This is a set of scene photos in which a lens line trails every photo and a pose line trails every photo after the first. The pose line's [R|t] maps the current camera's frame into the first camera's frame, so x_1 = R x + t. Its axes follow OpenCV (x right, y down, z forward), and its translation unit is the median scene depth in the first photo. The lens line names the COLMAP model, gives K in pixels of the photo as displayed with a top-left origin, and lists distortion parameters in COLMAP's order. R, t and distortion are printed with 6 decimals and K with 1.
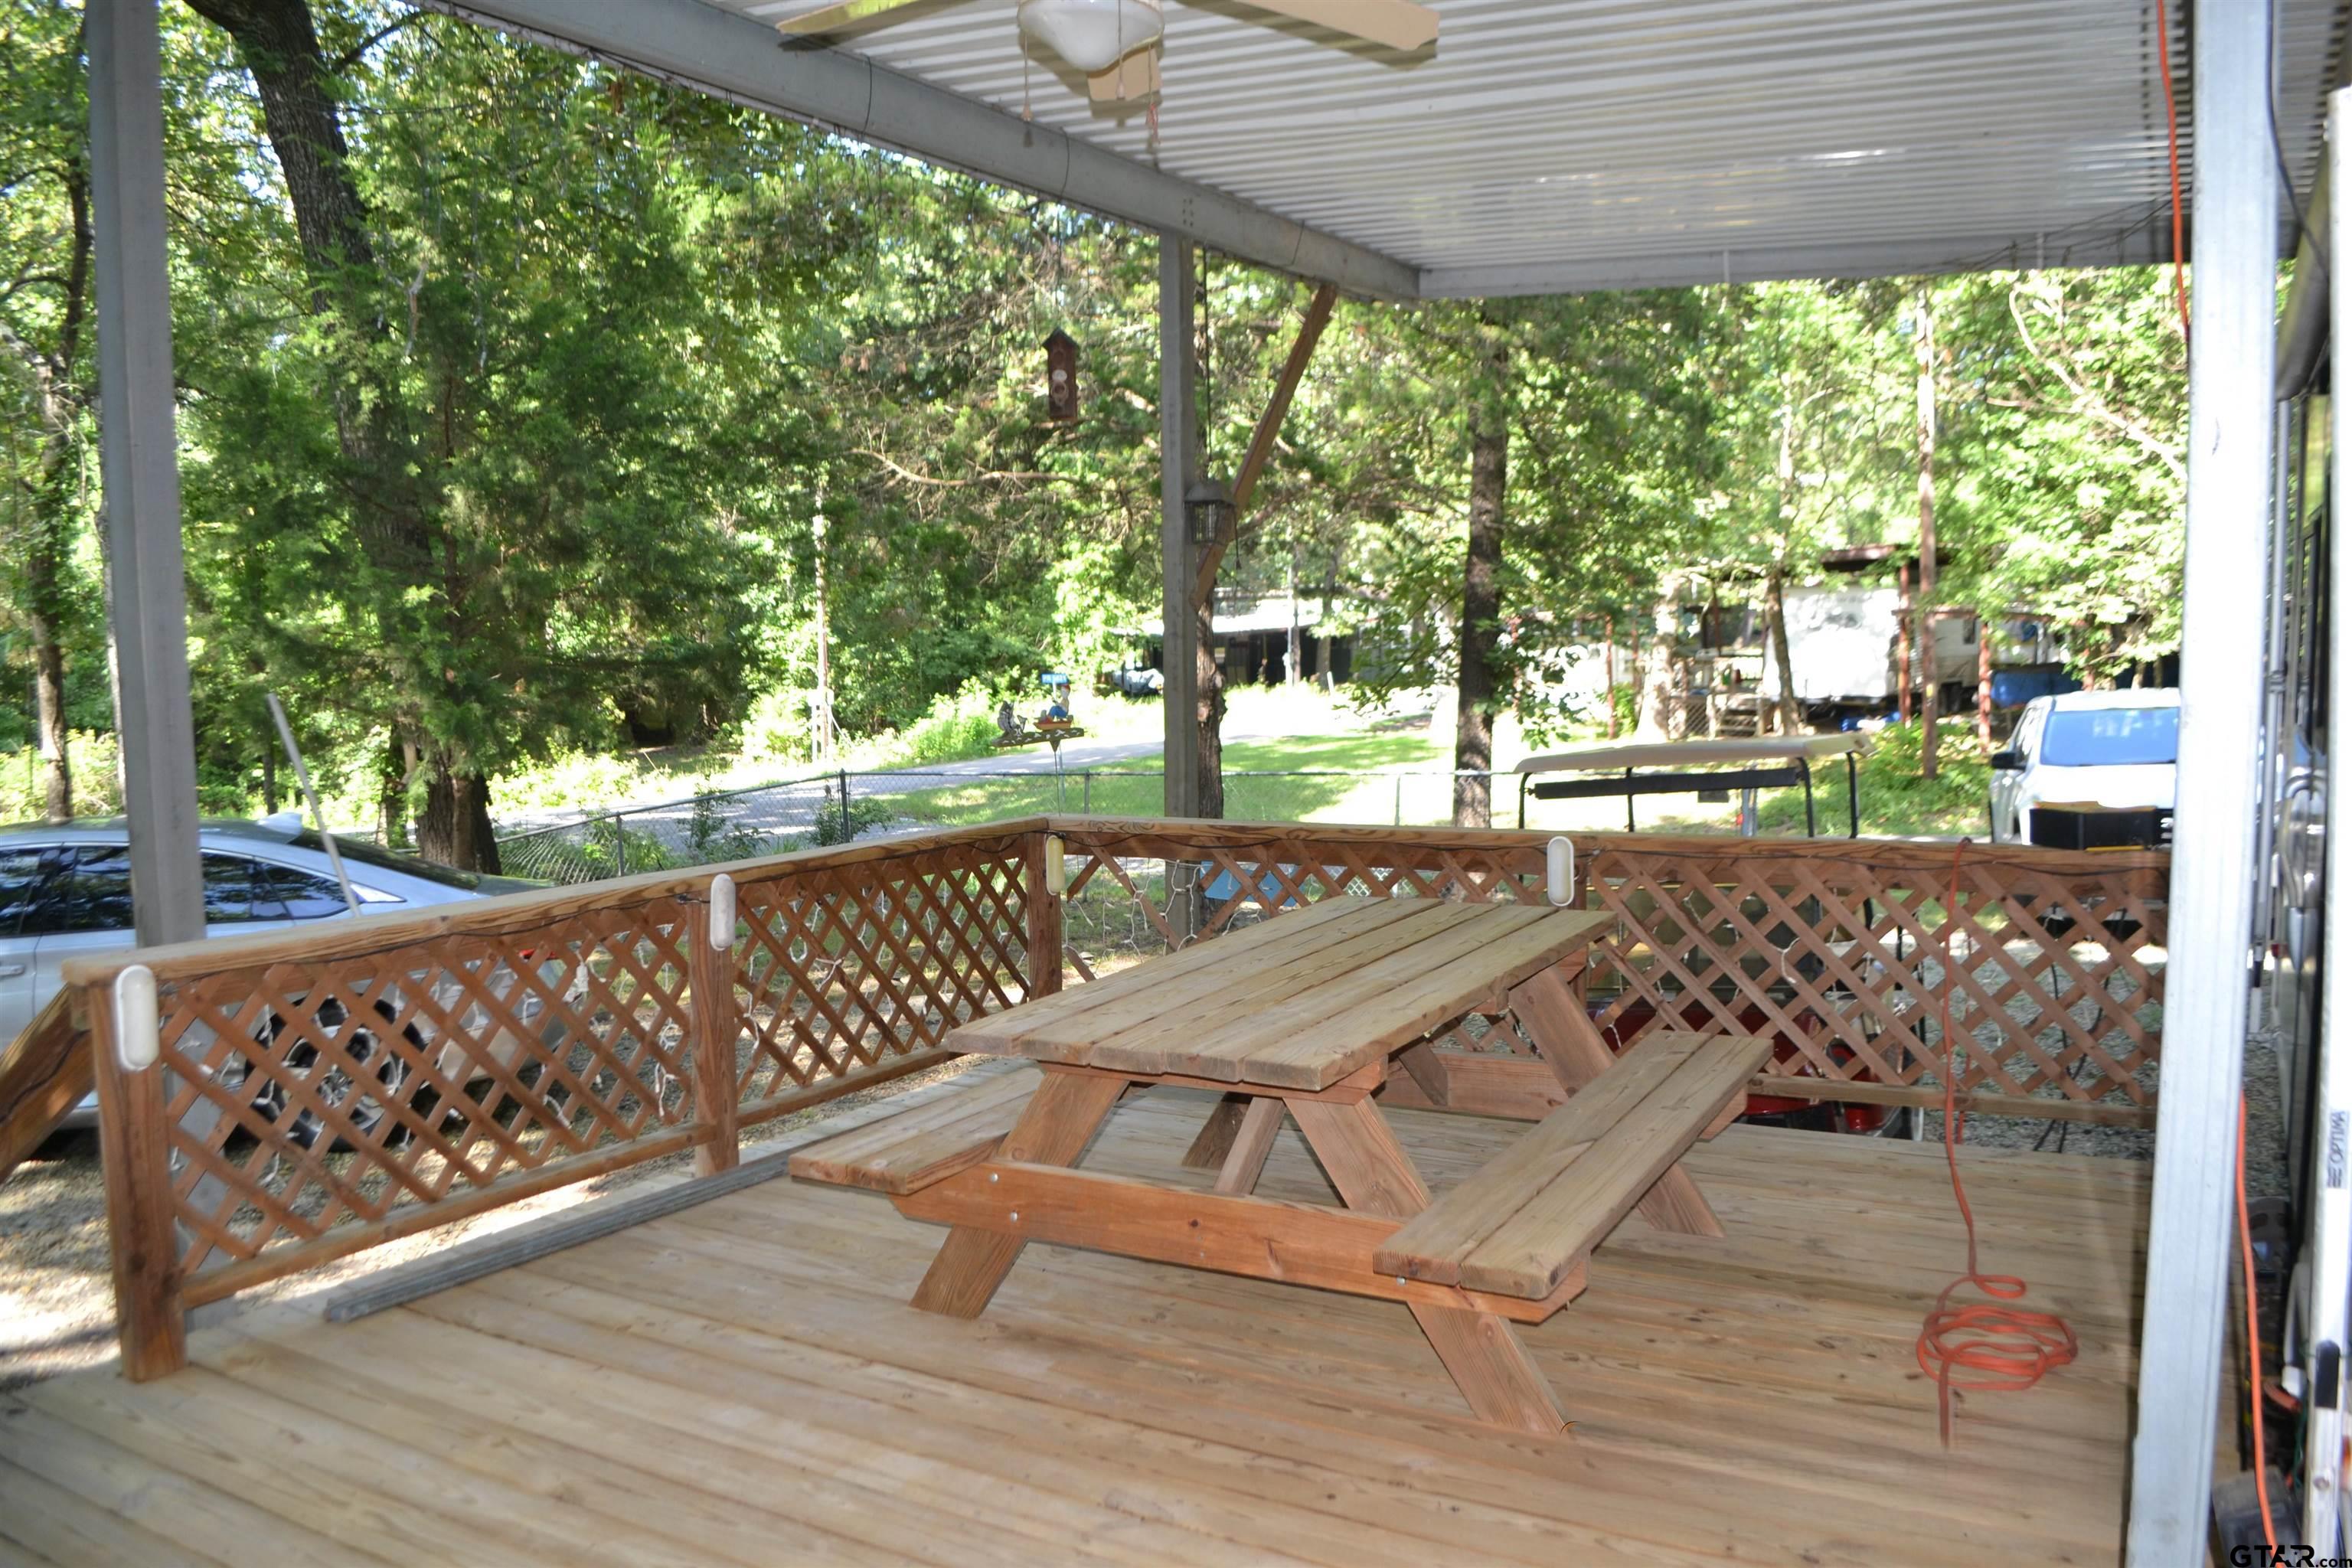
lens RADIAL K [[1901.4, 0, 1176.0], [0, 1901.4, 784.0], [0, 0, 1]] dist [-0.044440, 0.000178]
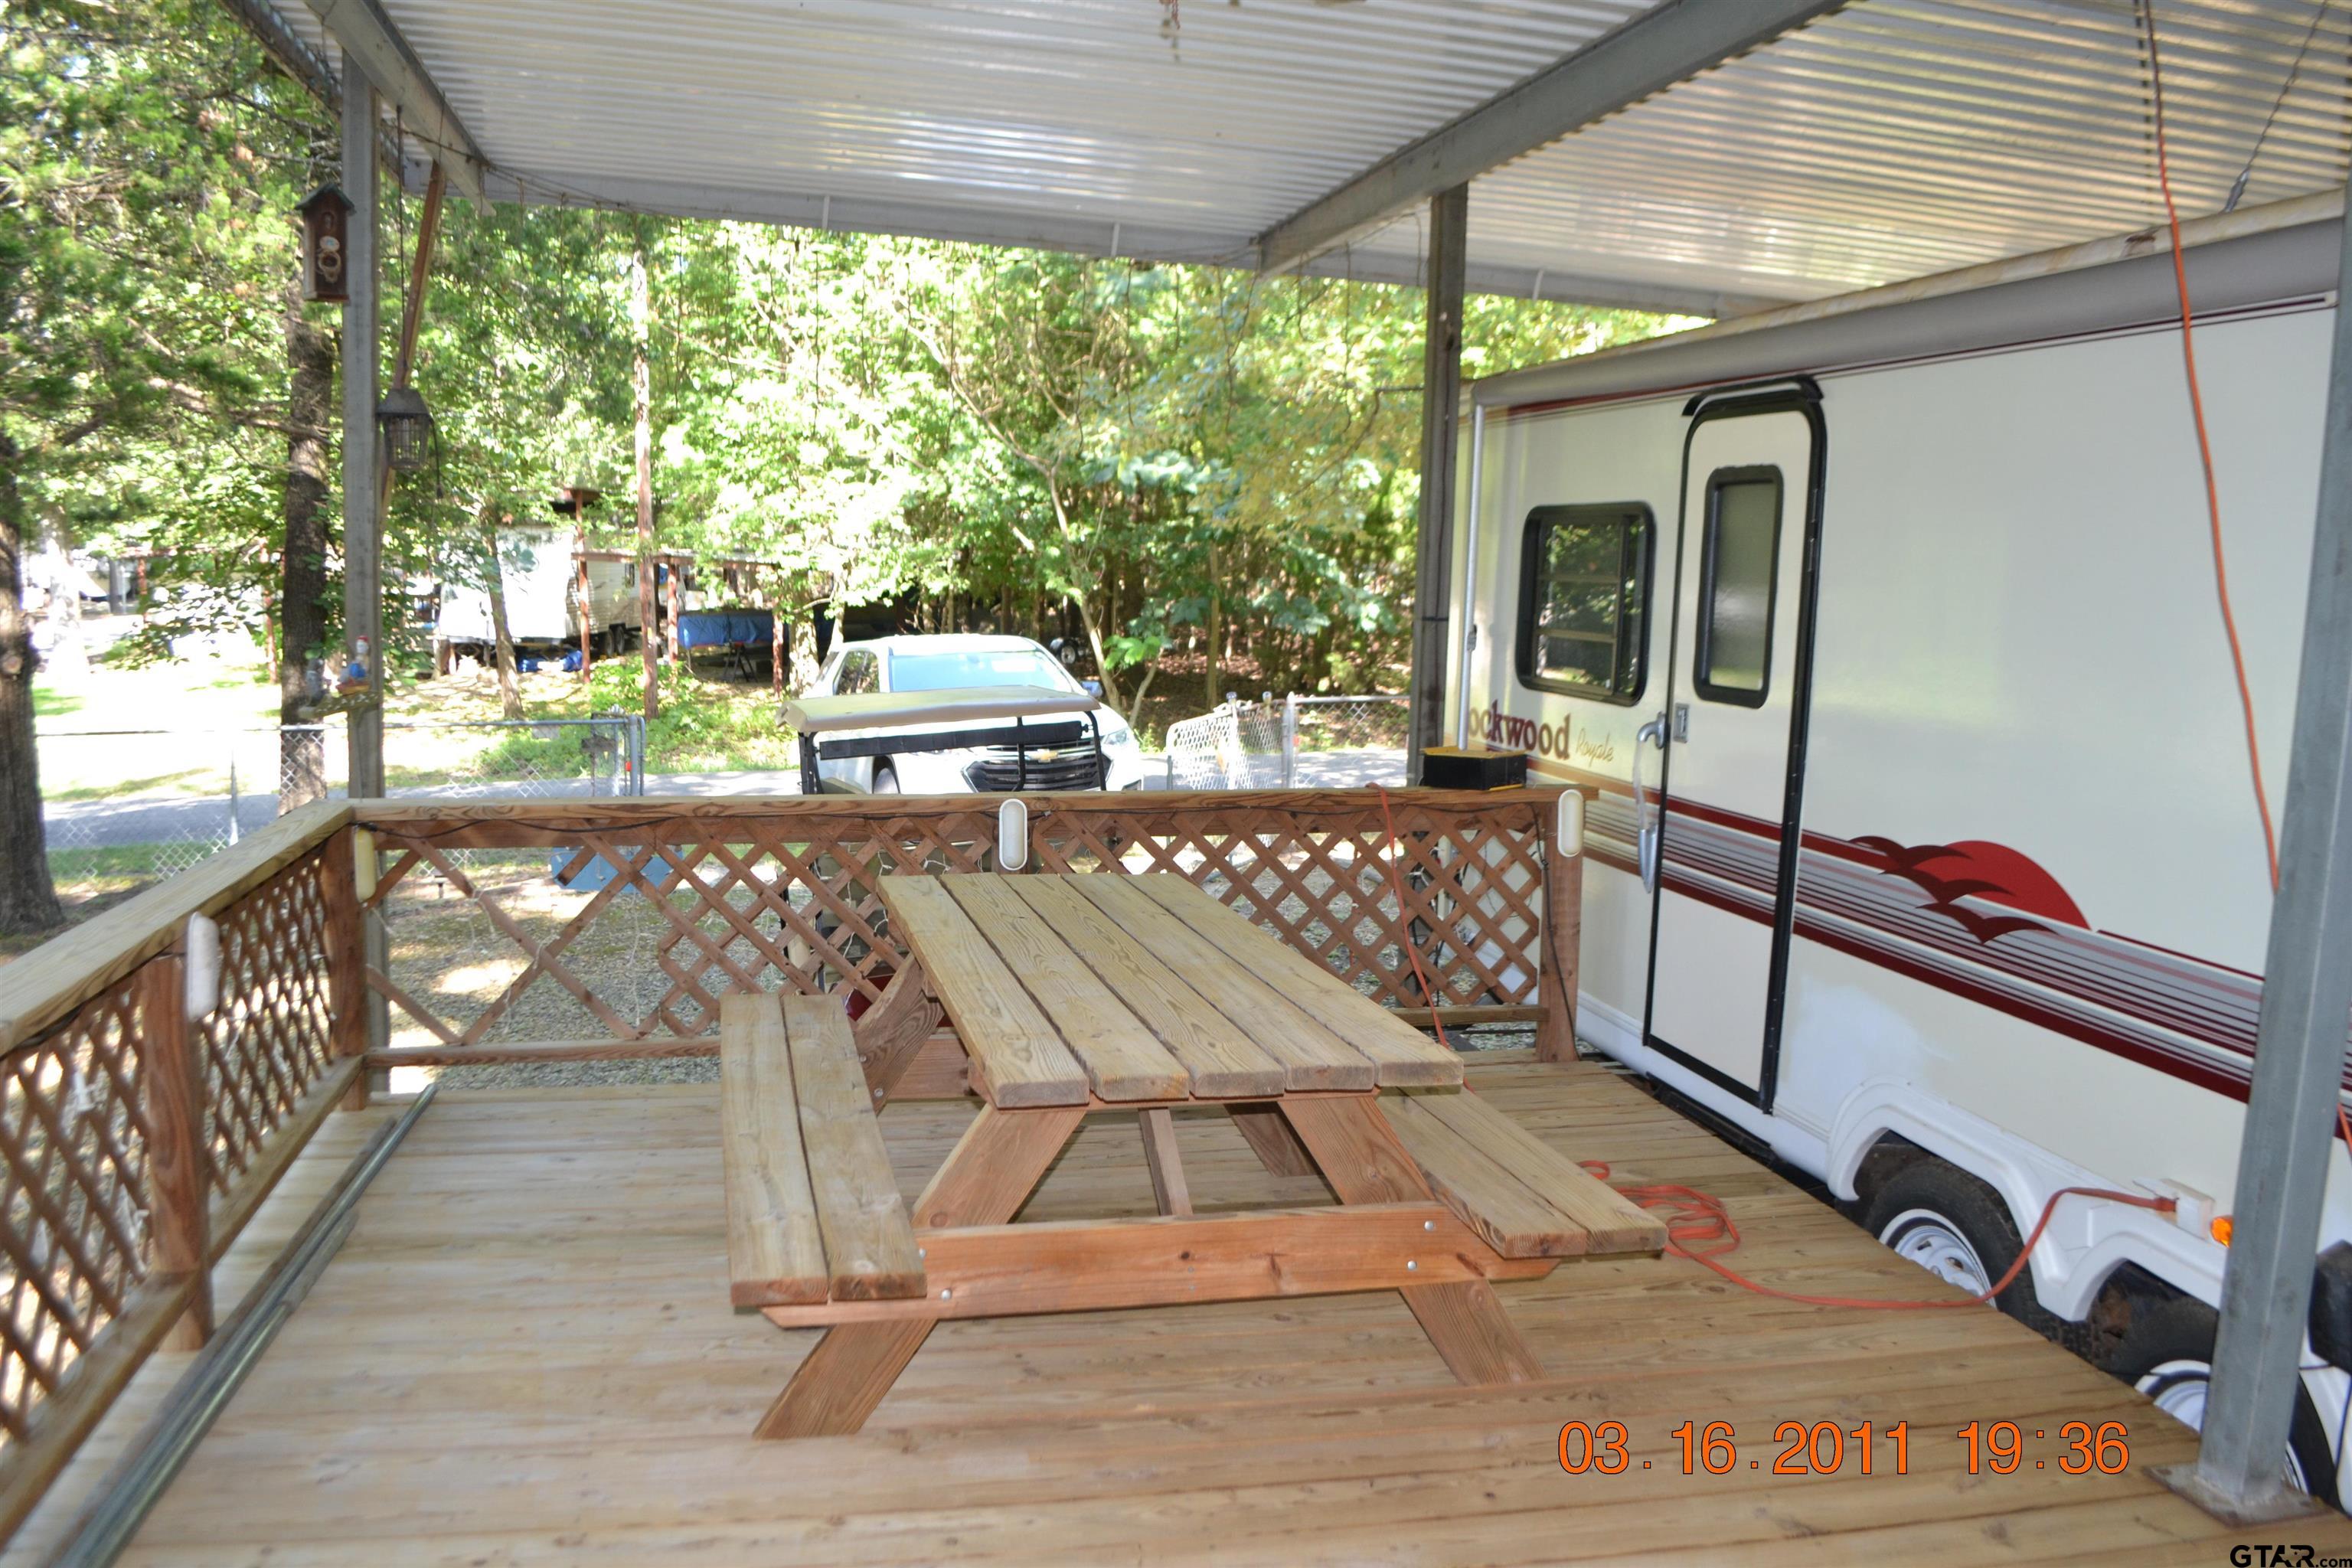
lens RADIAL K [[1901.4, 0, 1176.0], [0, 1901.4, 784.0], [0, 0, 1]] dist [-0.044440, 0.000178]
pose [[0.746294, -0.043776, 0.664176, -0.336711], [0.022578, 0.998926, 0.040471, -0.015737], [-0.665234, -0.015208, 0.746480, 0.196245]]
